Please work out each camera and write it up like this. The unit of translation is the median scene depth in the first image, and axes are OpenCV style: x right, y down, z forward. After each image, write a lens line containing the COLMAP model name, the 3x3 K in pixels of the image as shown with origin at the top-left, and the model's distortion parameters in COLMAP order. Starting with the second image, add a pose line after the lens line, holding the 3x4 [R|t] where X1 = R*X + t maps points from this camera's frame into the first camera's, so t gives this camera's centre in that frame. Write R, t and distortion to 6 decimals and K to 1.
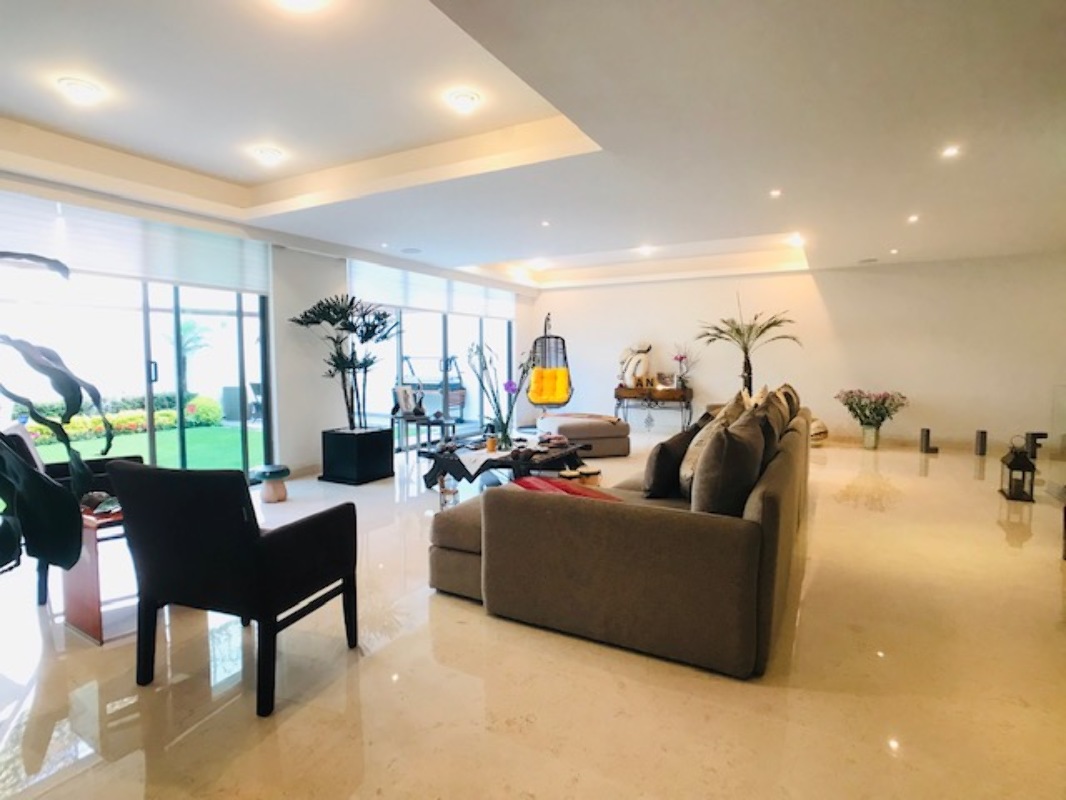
lens RADIAL K [[569.5, 0, 533.0], [0, 569.5, 400.0], [0, 0, 1]] dist [0.000602, -0.000564]
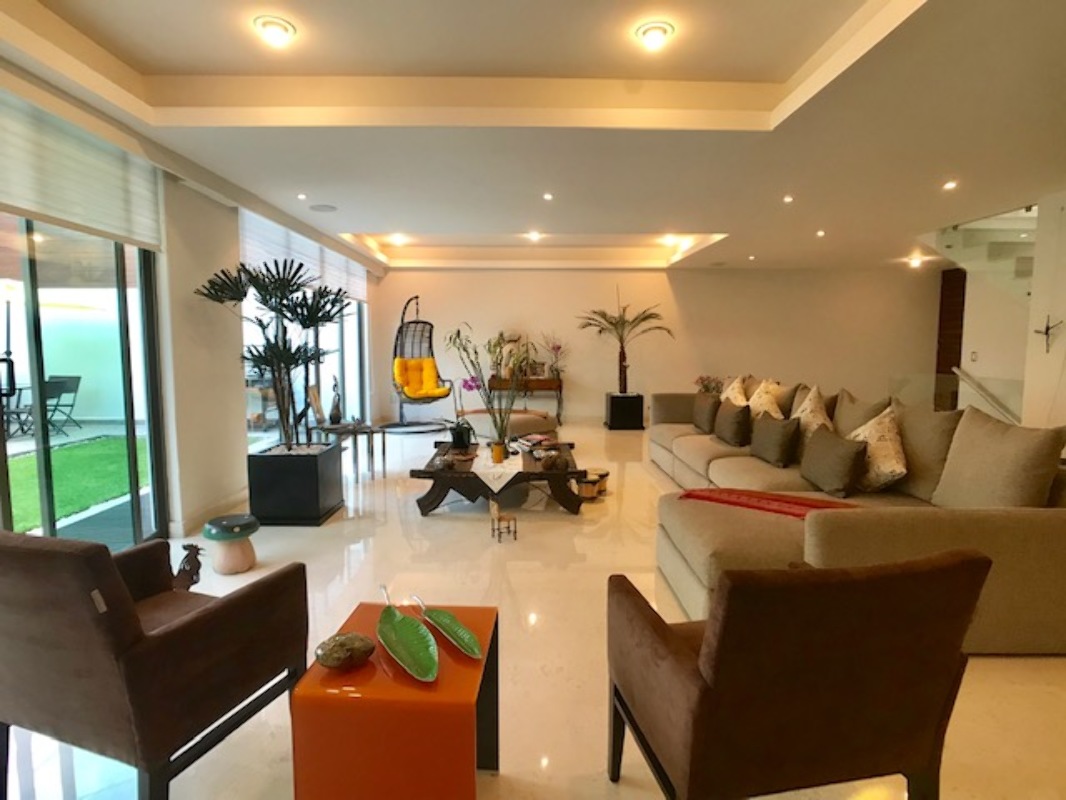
lens RADIAL K [[569.5, 0, 533.0], [0, 569.5, 400.0], [0, 0, 1]] dist [0.000602, -0.000564]
pose [[0.869015, -0.044003, 0.492826, -0.295975], [0.031430, 0.998935, 0.033770, -0.018546], [-0.493787, -0.013857, 0.869472, 0.166675]]
